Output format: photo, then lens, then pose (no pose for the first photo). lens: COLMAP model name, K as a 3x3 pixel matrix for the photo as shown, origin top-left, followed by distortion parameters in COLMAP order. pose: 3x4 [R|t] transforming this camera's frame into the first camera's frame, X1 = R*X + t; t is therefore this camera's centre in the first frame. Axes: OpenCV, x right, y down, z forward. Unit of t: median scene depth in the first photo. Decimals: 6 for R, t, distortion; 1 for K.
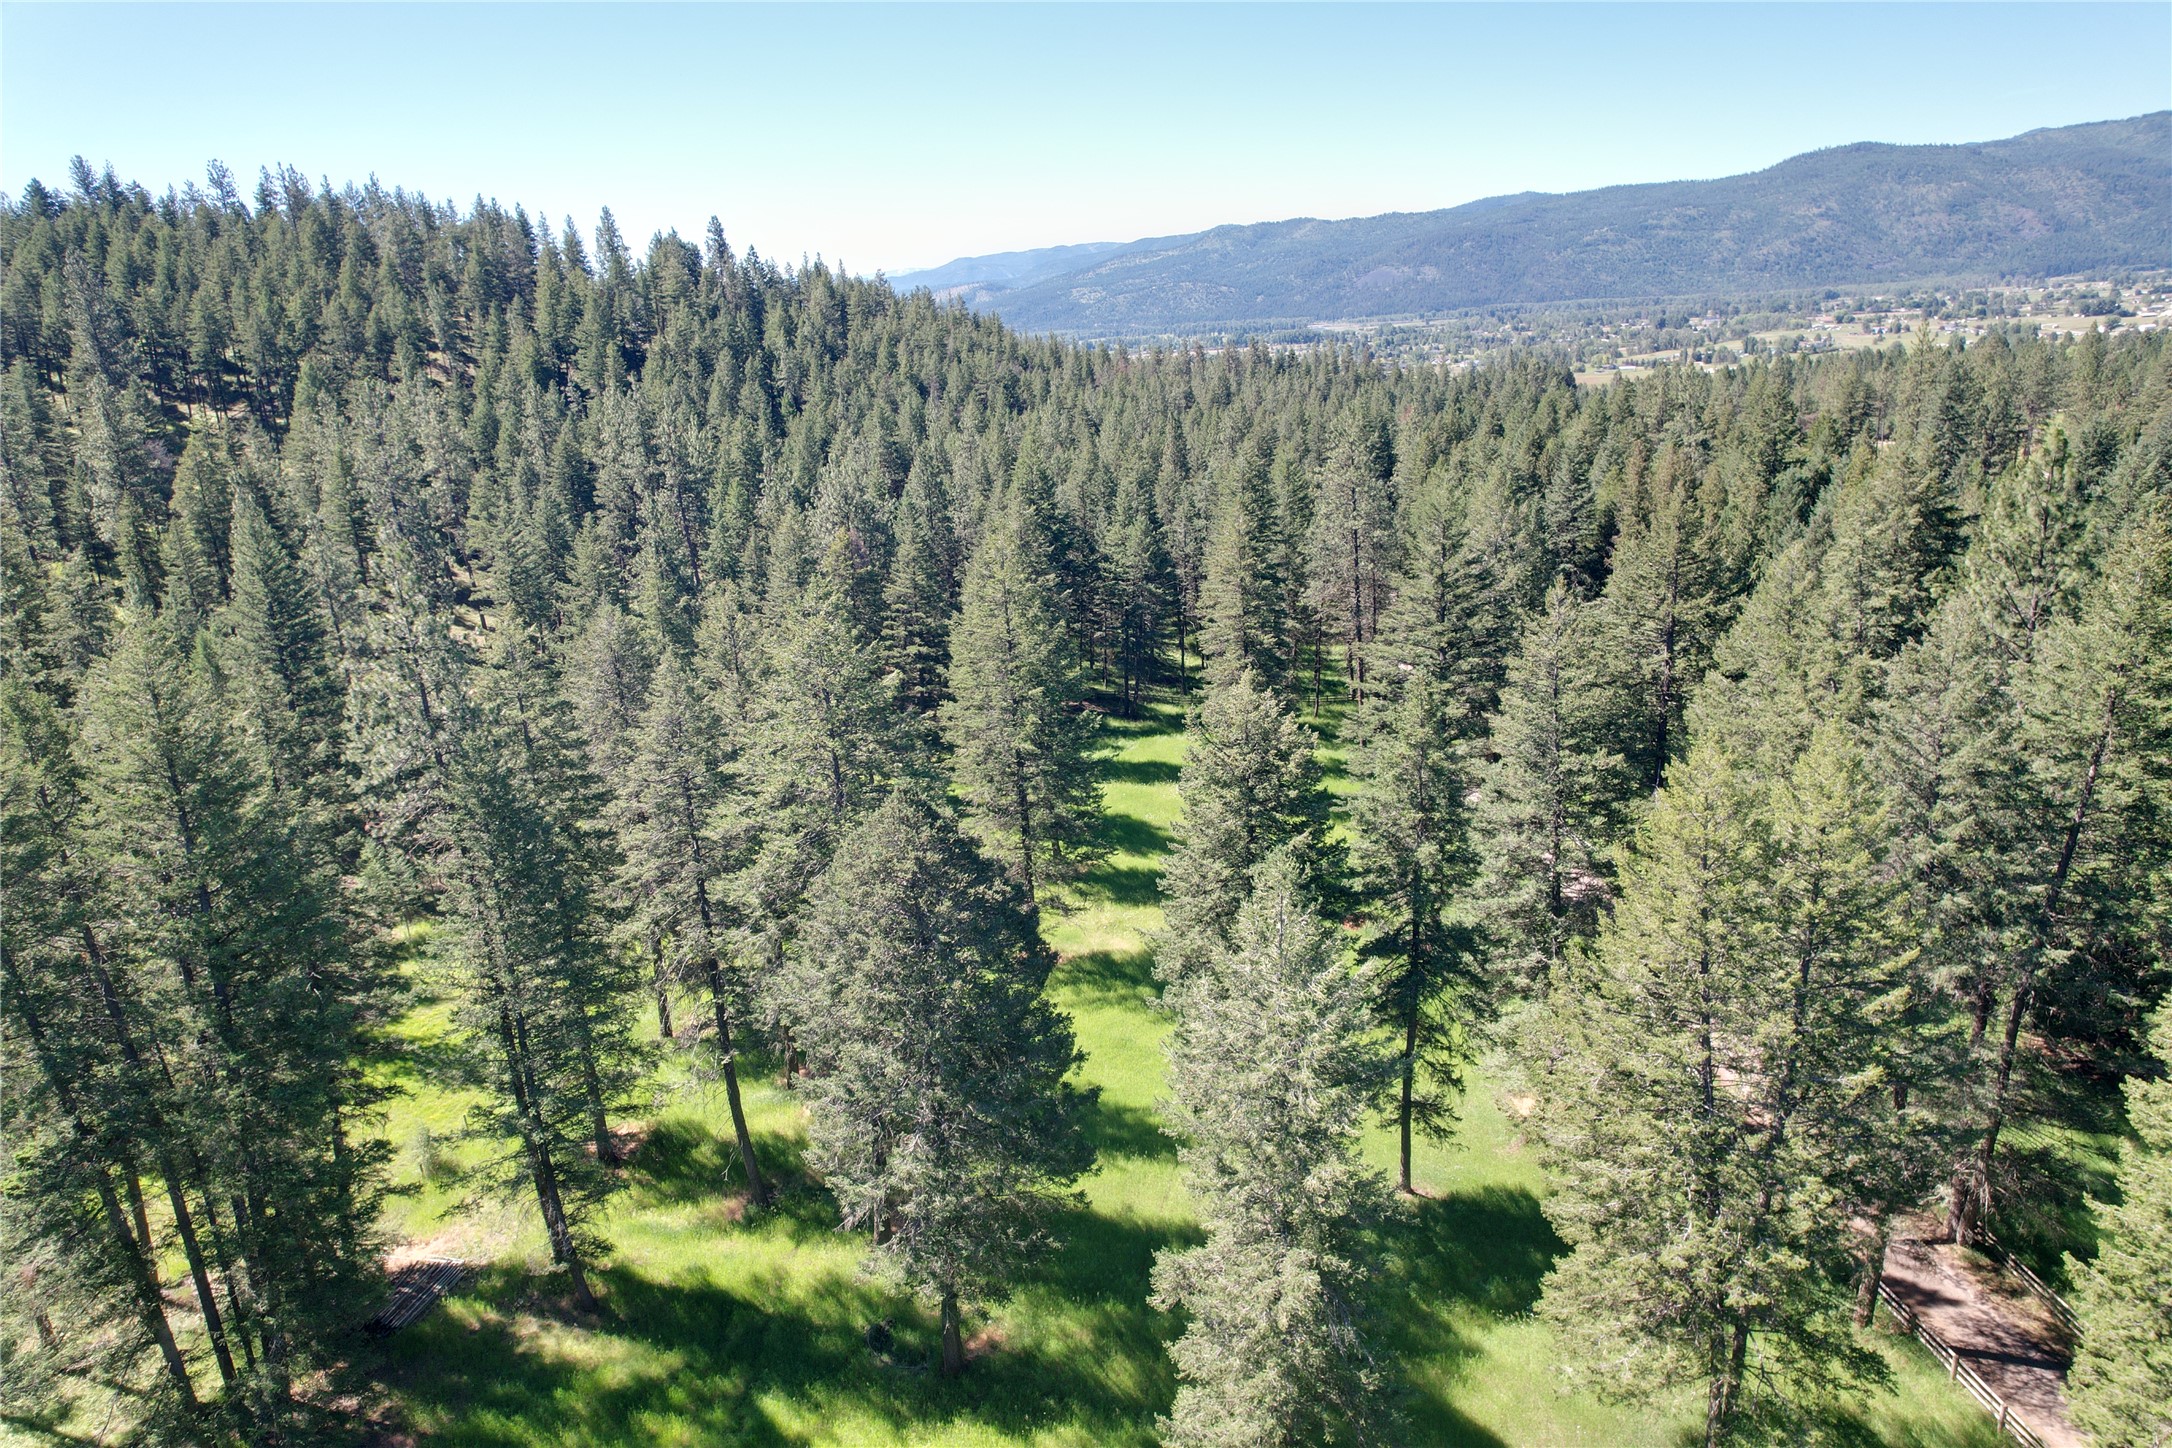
lens RADIAL K [[1407.0, 0, 1096.3], [0, 1407.0, 729.5], [0, 0, 1]] dist [-0.071675, 0.072458]
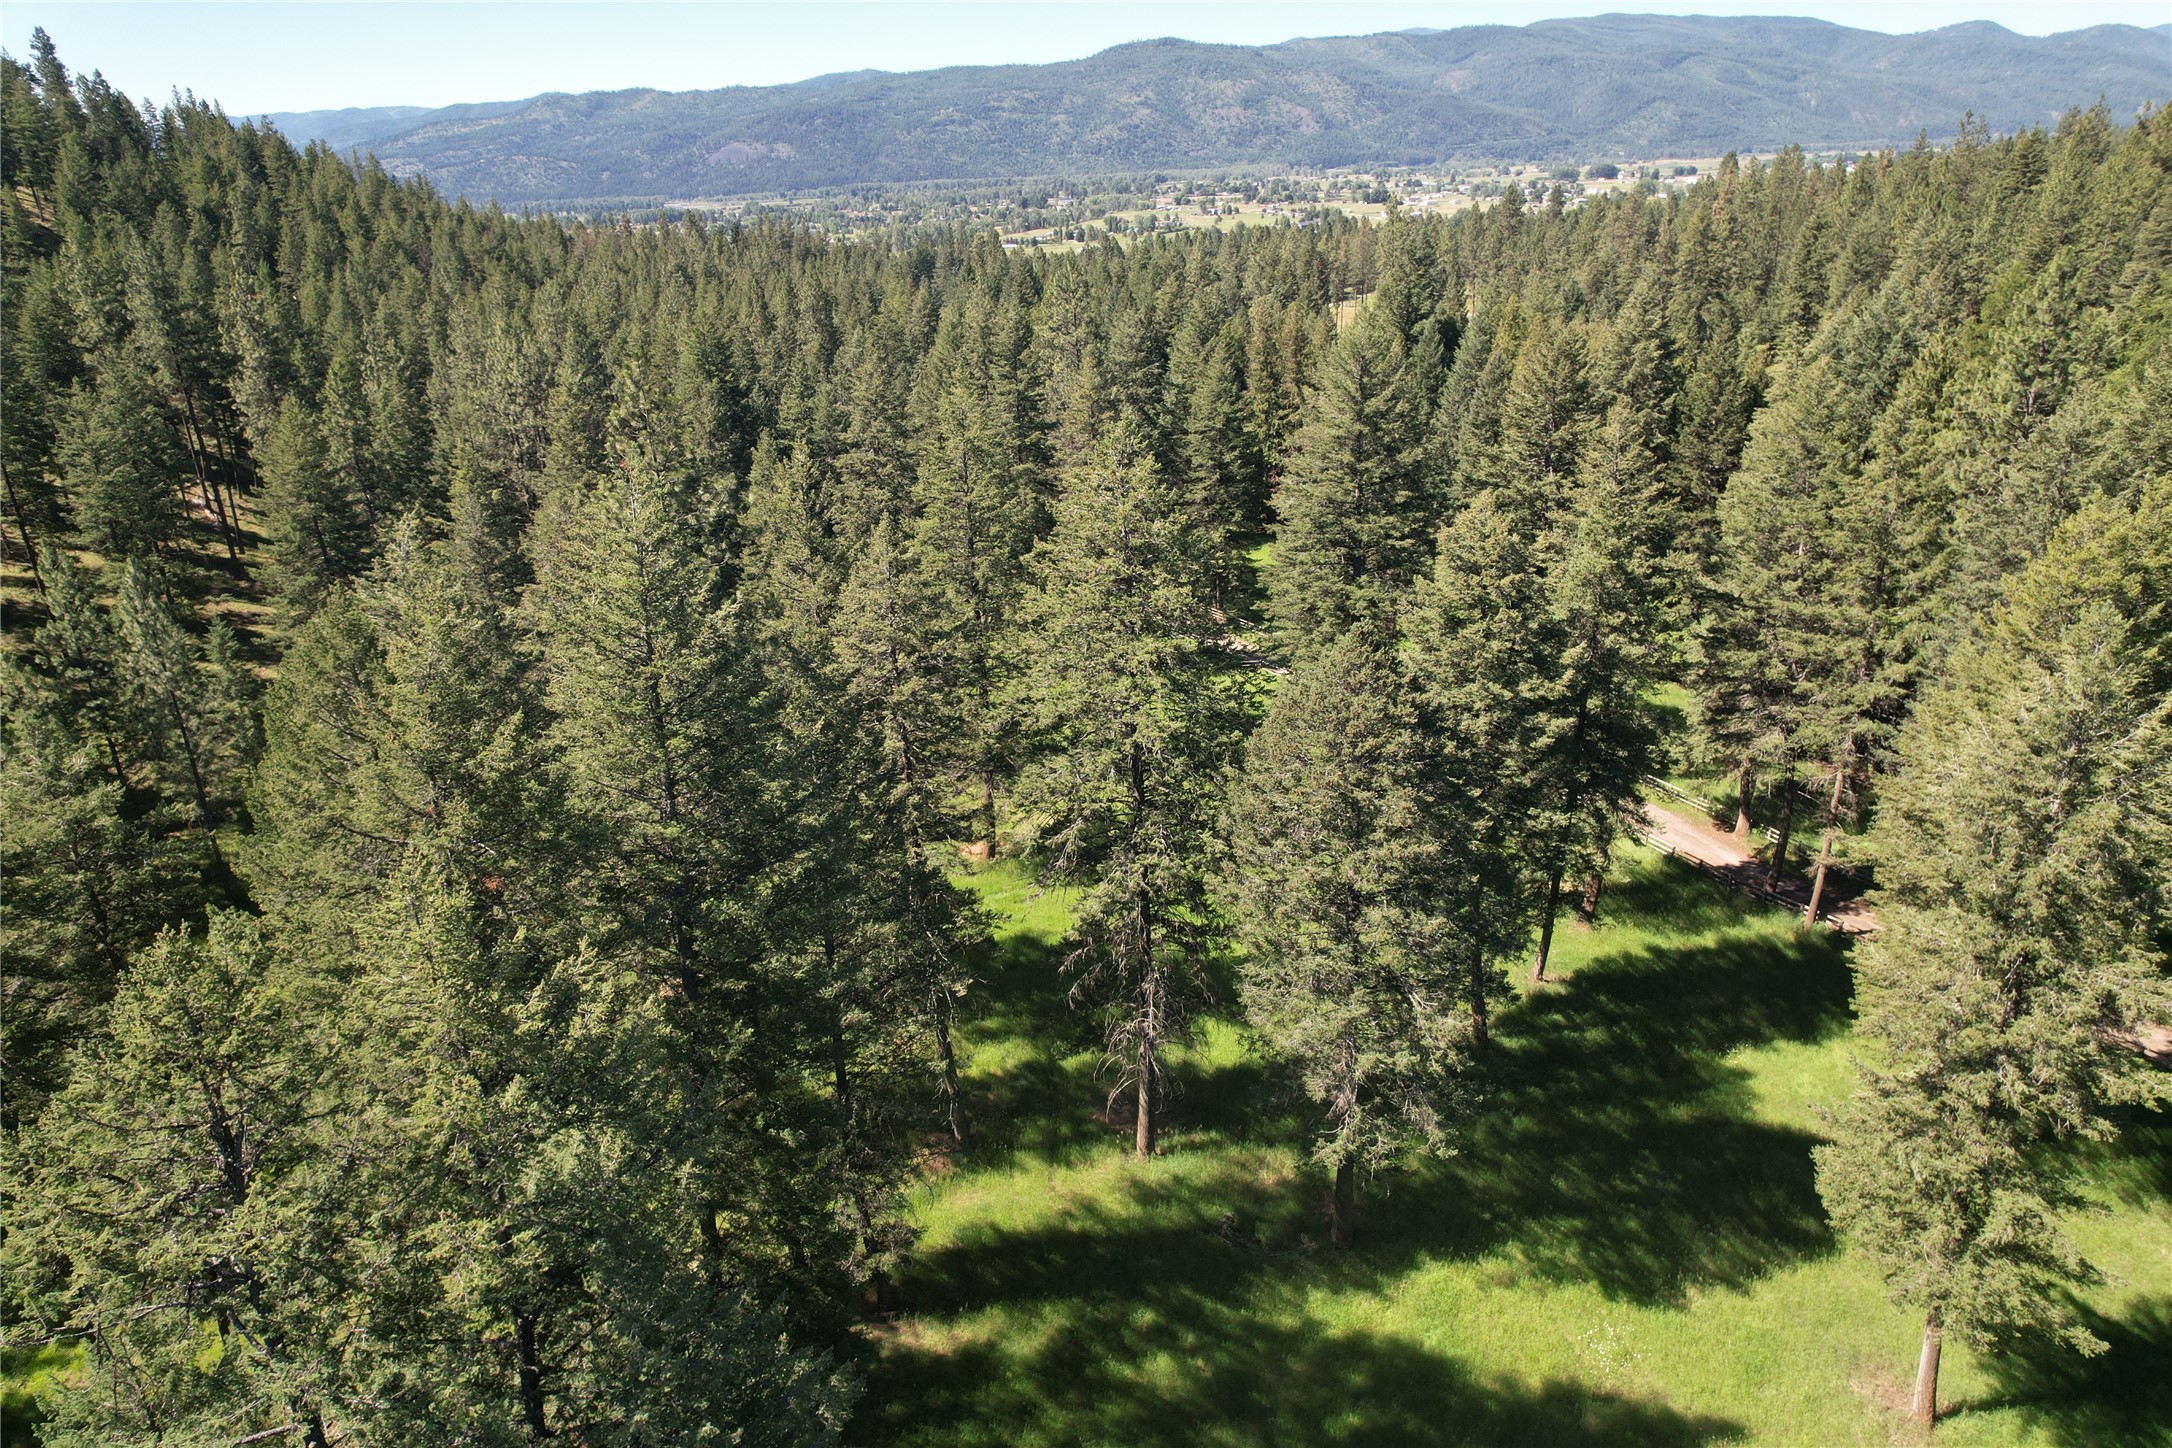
lens RADIAL K [[1407.0, 0, 1093.3], [0, 1407.0, 724.2], [0, 0, 1]] dist [-0.071675, 0.072458]
pose [[0.909208, -0.129200, 0.395787, -0.370556], [0.099150, 0.990474, 0.095558, -0.000780], [-0.404363, -0.047640, 0.913357, 0.122181]]
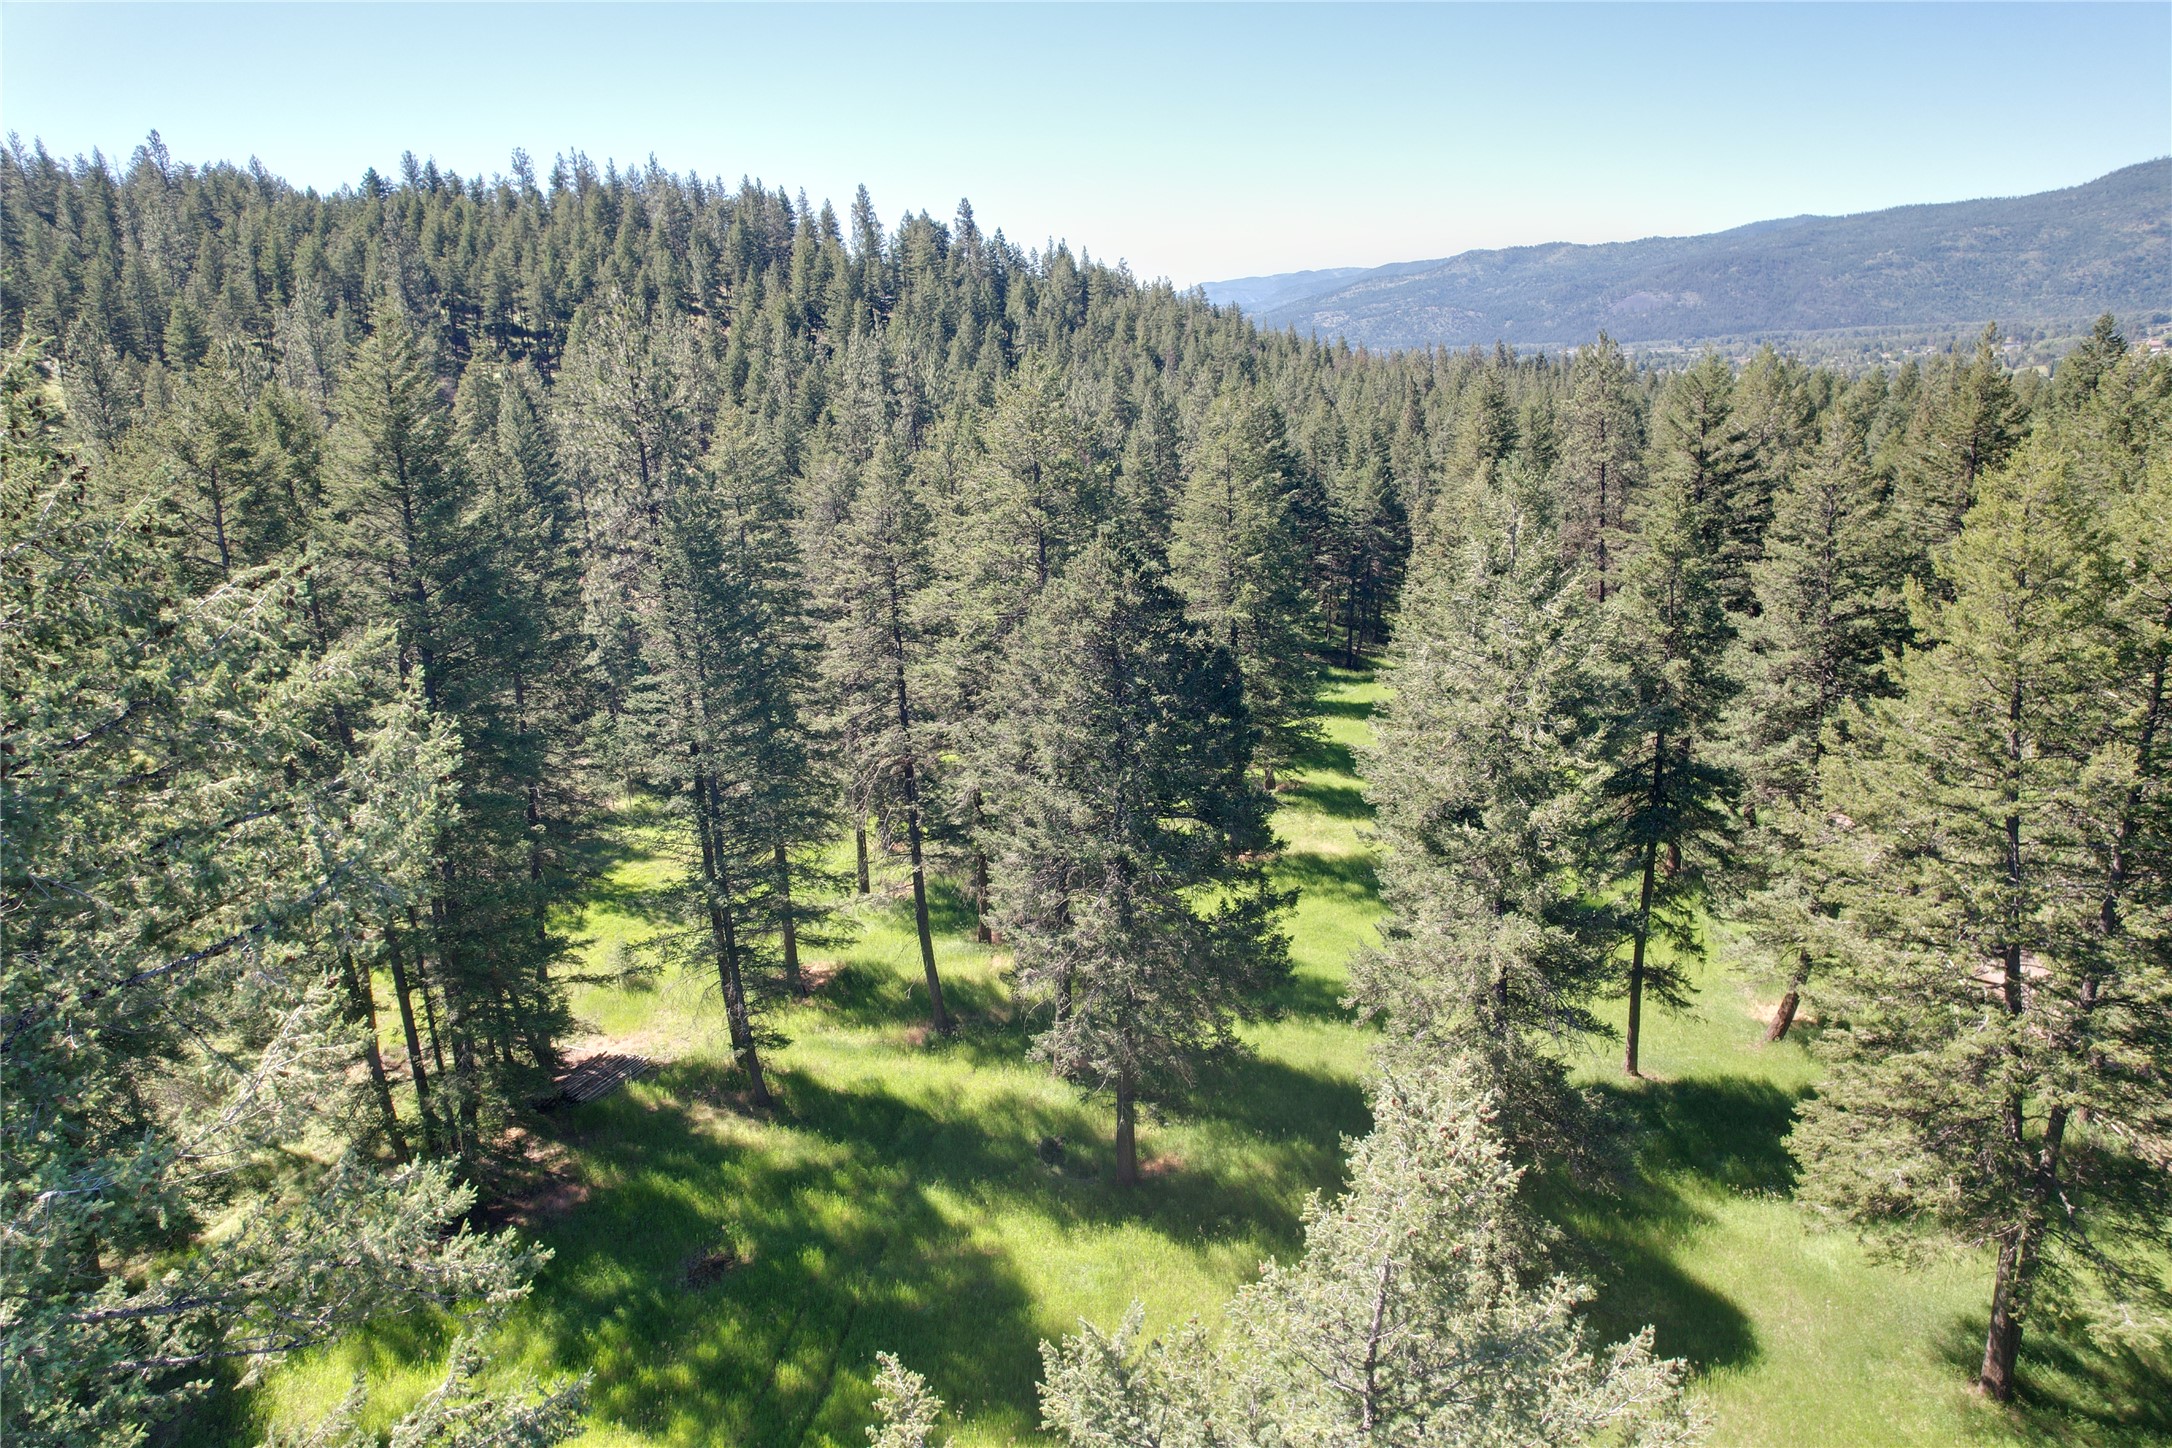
lens RADIAL K [[1407.0, 0, 1095.6], [0, 1407.0, 726.8], [0, 0, 1]] dist [-0.071675, 0.072458]
pose [[0.986293, 0.051424, -0.156783, 0.005661], [-0.054048, 0.998460, -0.012521, 0.097683], [0.155897, 0.020823, 0.987554, 0.032549]]
